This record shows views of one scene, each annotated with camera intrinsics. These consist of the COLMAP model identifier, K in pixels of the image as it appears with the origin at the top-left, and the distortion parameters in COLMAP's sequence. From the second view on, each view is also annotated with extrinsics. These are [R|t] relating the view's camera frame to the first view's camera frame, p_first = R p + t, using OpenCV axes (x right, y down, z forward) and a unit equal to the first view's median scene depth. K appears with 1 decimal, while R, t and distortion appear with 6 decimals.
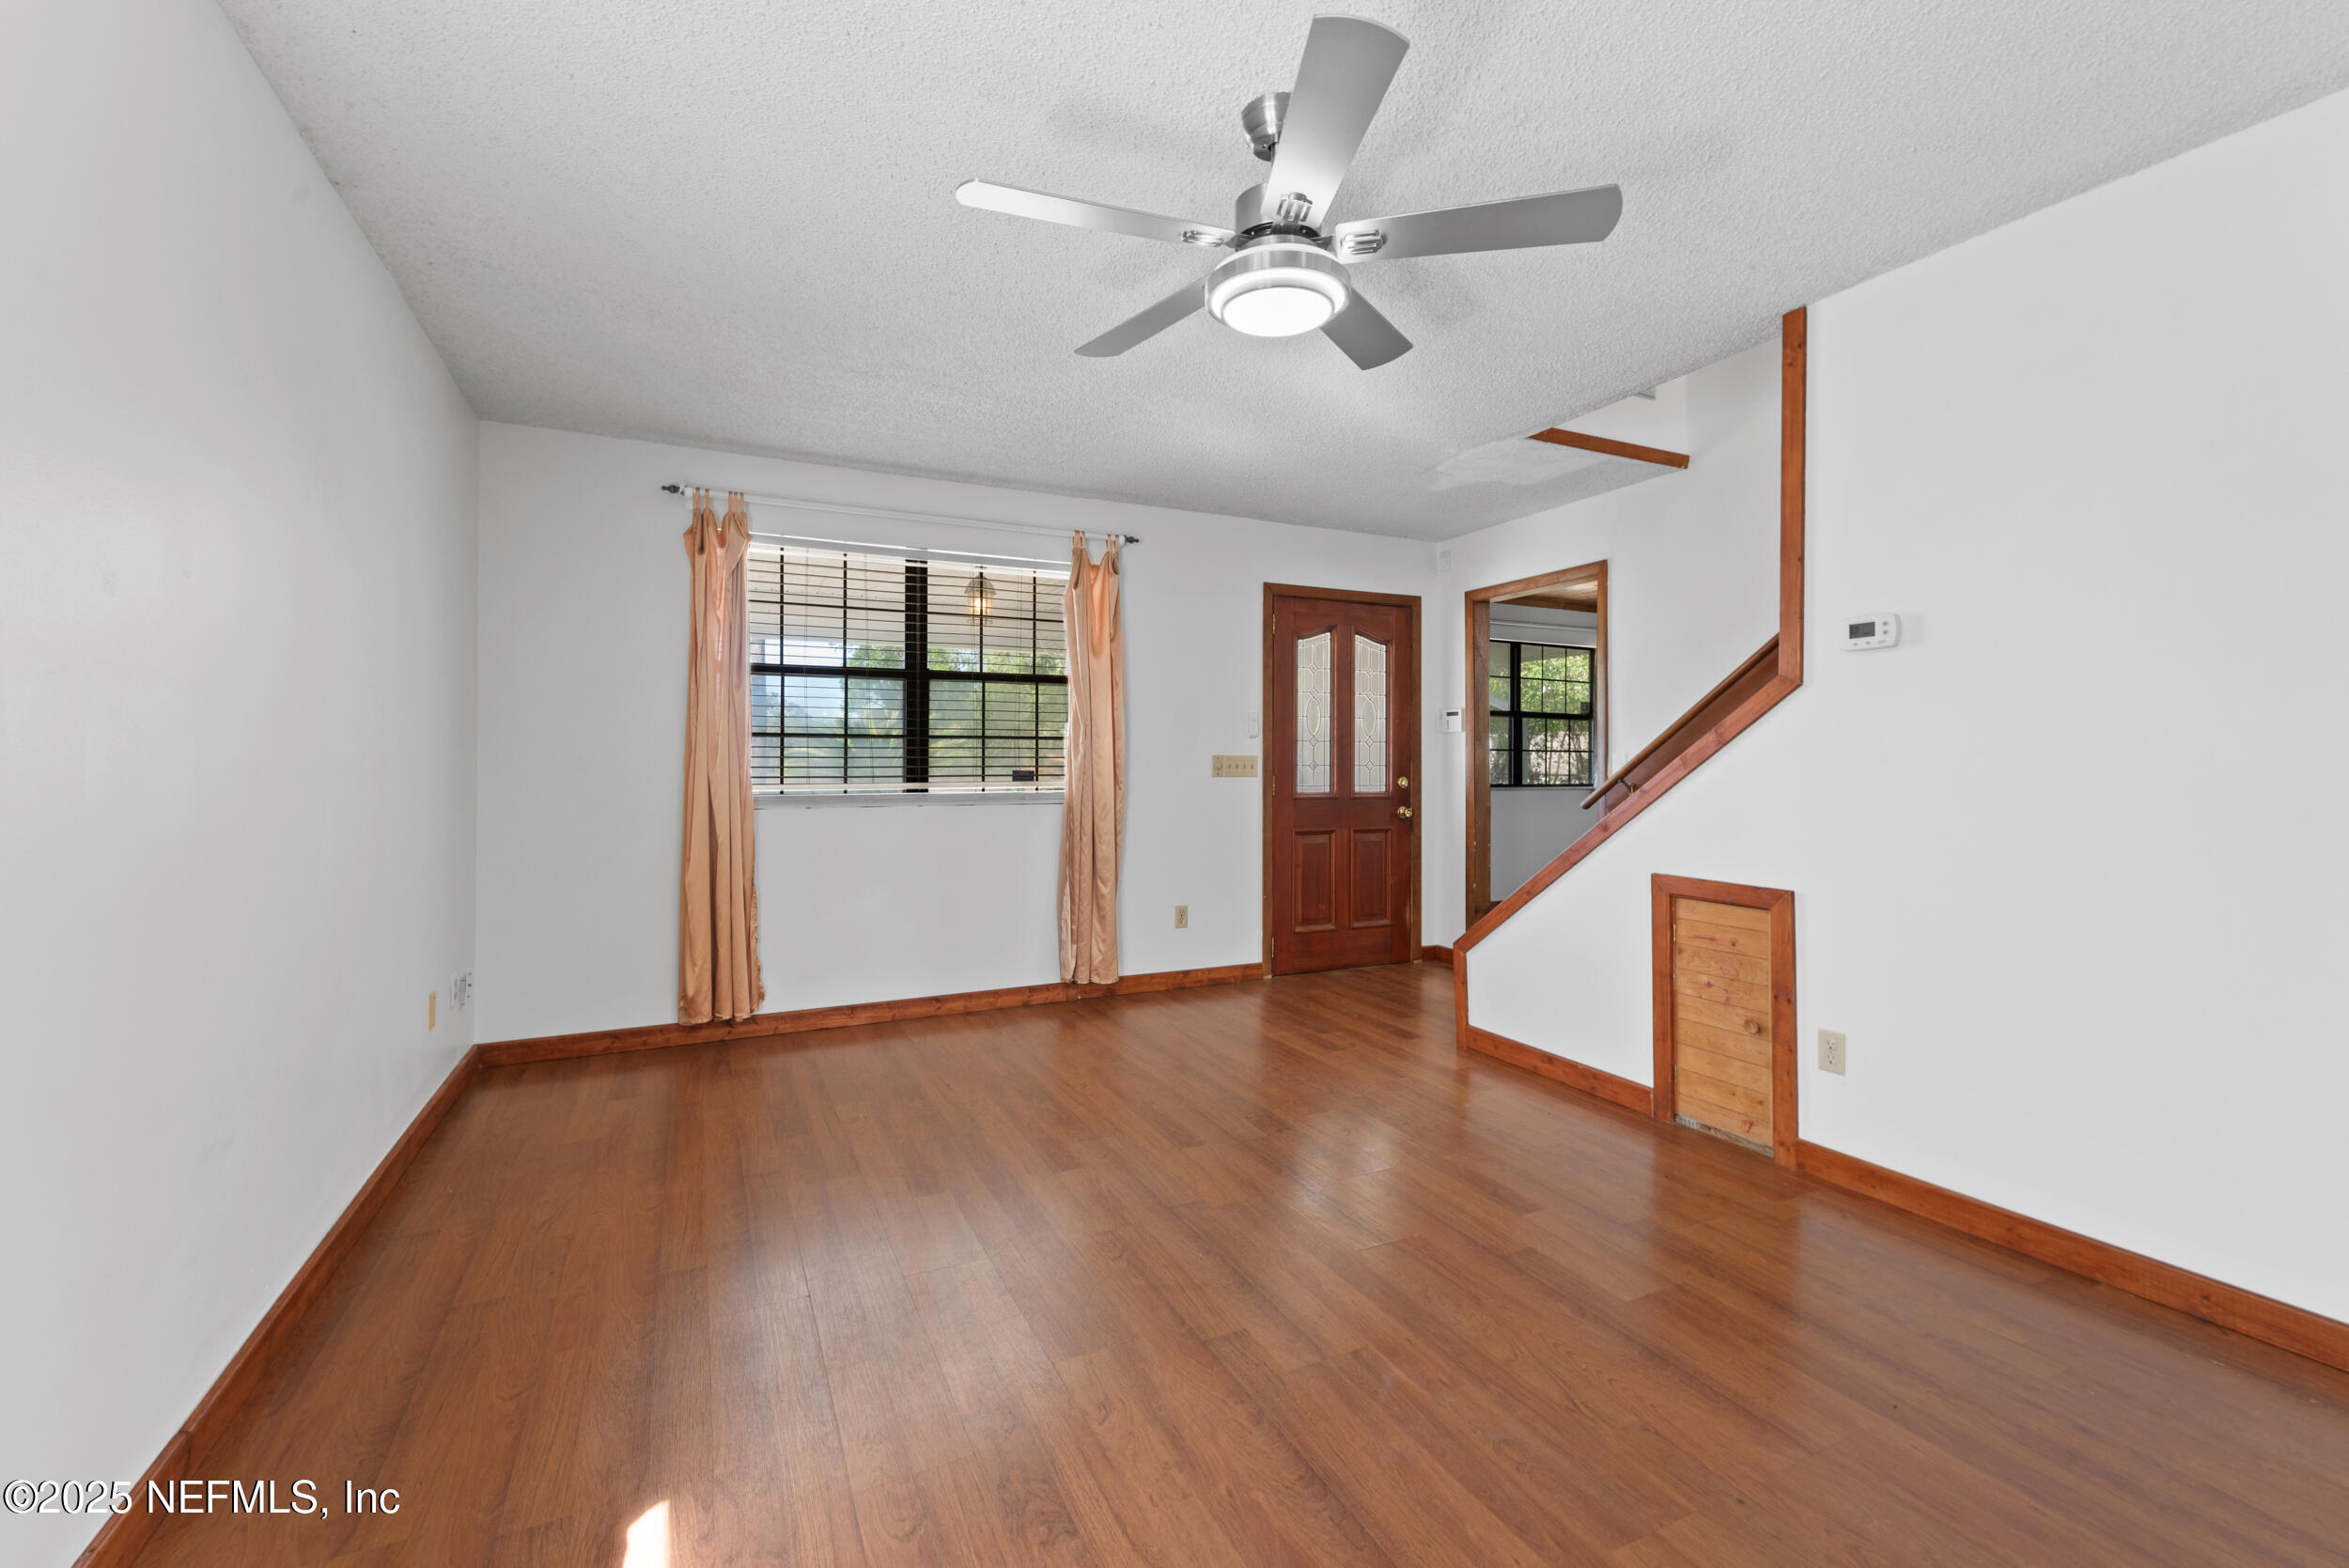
lens RADIAL K [[969.3, 0, 1160.0], [0, 969.3, 754.9], [0, 0, 1]] dist [0.011470, -0.007793]
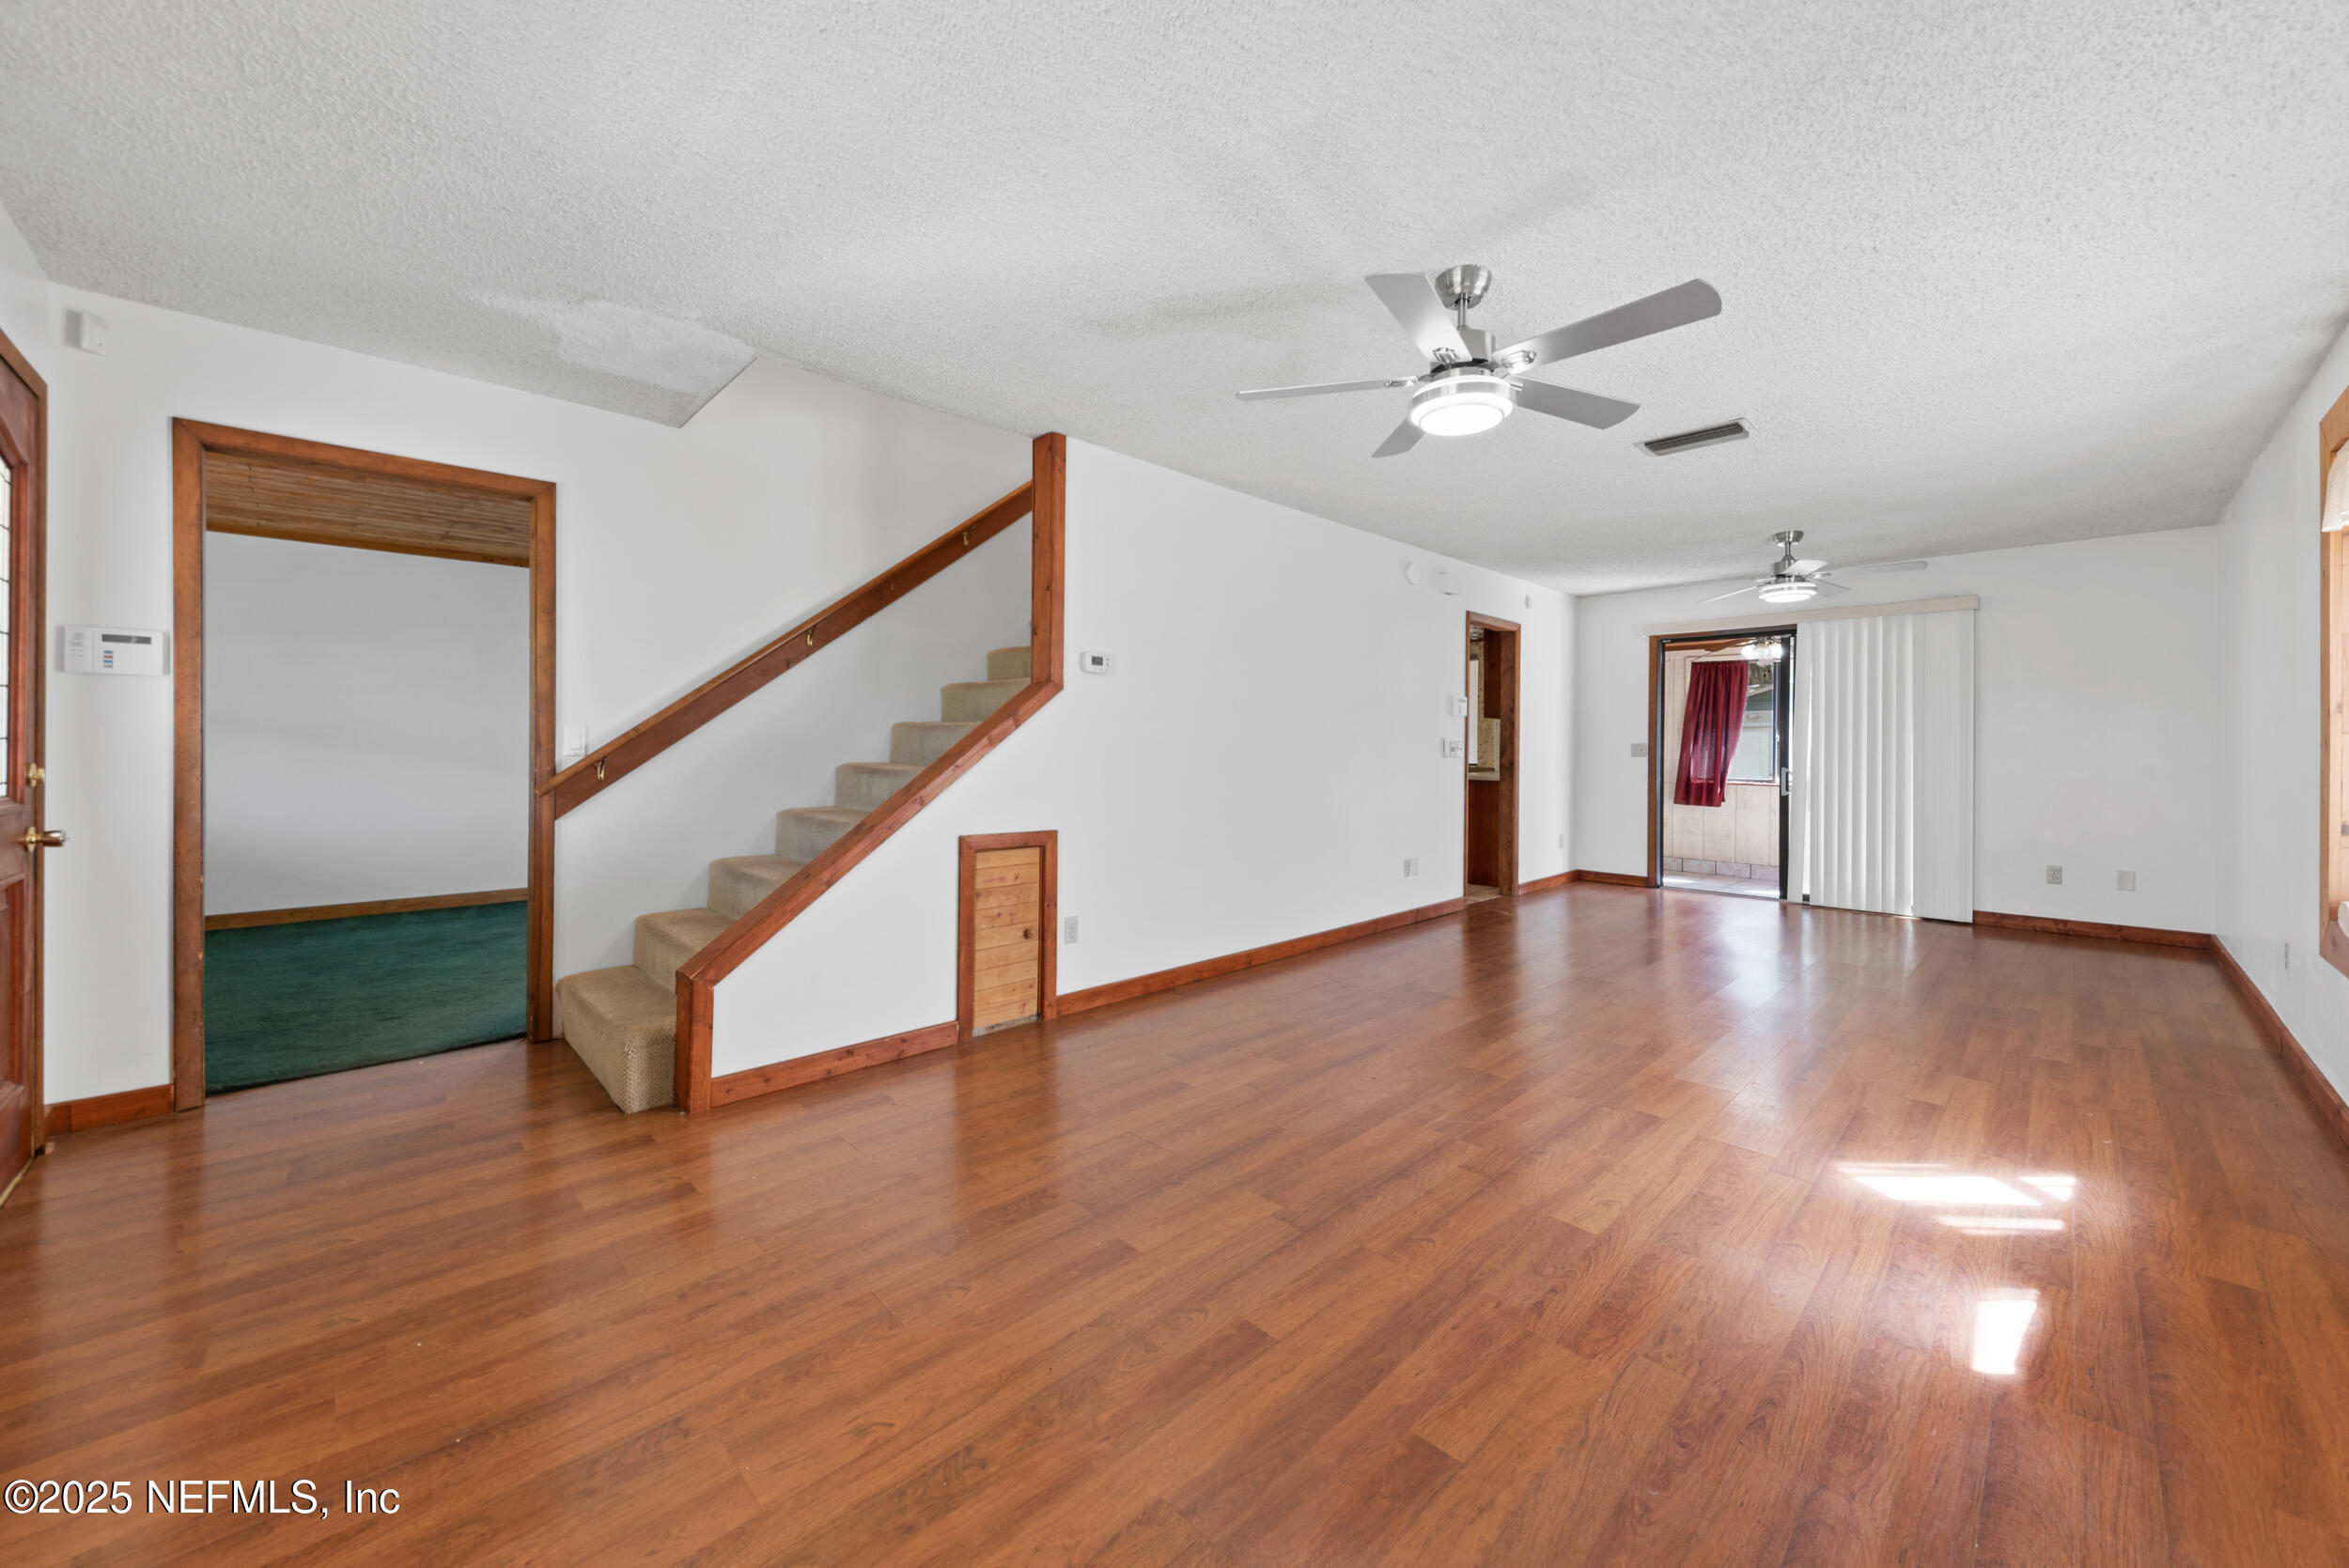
lens RADIAL K [[883.7, 0, 1176.9], [0, 883.7, 744.3], [0, 0, 1]] dist [0.009364, -0.004441]
pose [[-0.329166, -0.003572, 0.944265, -0.632622], [-0.016046, 0.999870, -0.001811, 0.010143], [-0.944136, -0.015748, -0.329181, 1.199861]]
